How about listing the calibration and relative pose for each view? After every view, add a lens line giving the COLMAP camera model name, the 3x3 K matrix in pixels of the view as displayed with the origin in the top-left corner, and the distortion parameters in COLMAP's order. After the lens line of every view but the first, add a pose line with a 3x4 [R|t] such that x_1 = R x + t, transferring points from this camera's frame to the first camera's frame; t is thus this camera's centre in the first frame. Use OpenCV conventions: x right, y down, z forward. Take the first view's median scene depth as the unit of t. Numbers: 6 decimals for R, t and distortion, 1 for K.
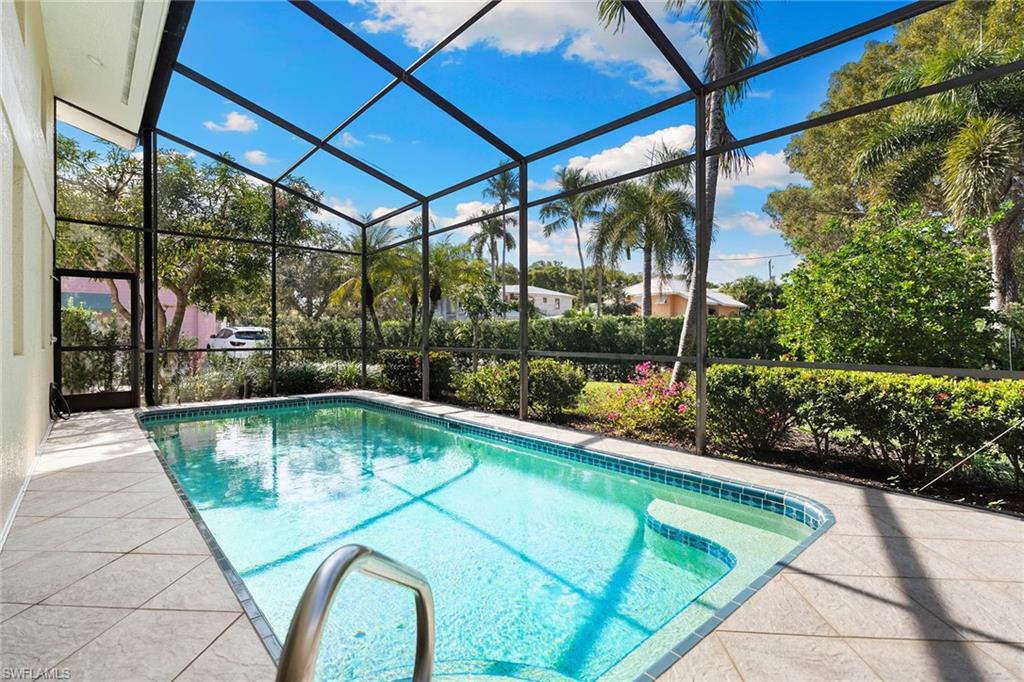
lens RADIAL K [[483.4, 0, 510.6], [0, 483.4, 335.8], [0, 0, 1]] dist [-0.013544, -0.000835]
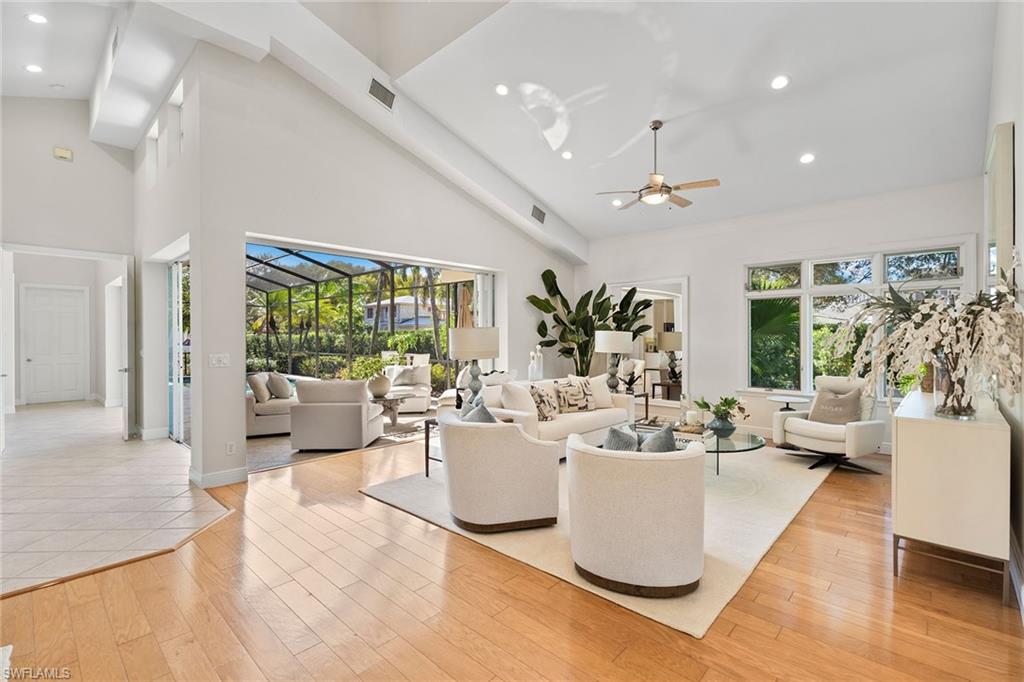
lens RADIAL K [[458.9, 0, 511.3], [0, 458.9, 337.1], [0, 0, 1]] dist [-0.000134, -0.000487]
pose [[0.995286, -0.000622, 0.096982, 0.531707], [0.000928, 0.999995, -0.003112, -0.029425], [-0.096979, 0.003187, 0.995281, -1.024989]]
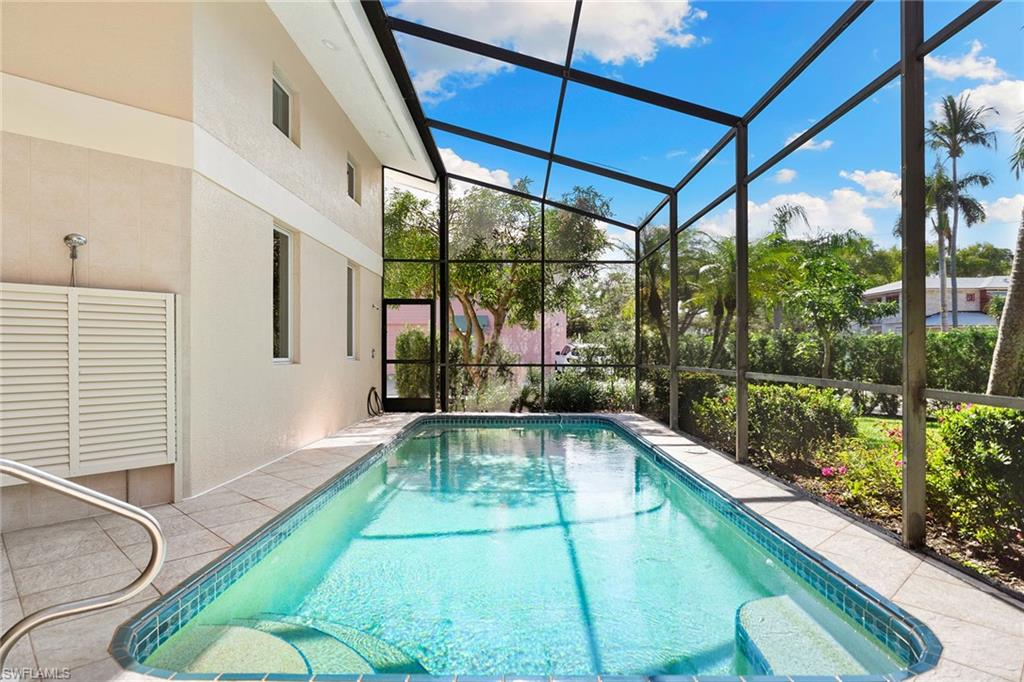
lens RADIAL K [[567.7, 0, 511.5], [0, 567.7, 348.5], [0, 0, 1]] dist [-0.001002, -0.000132]
pose [[0.750590, -0.000145, -0.660768, 0.214961], [-0.005446, 0.999965, -0.006406, 0.000581], [0.660746, 0.008407, 0.750562, 0.052248]]
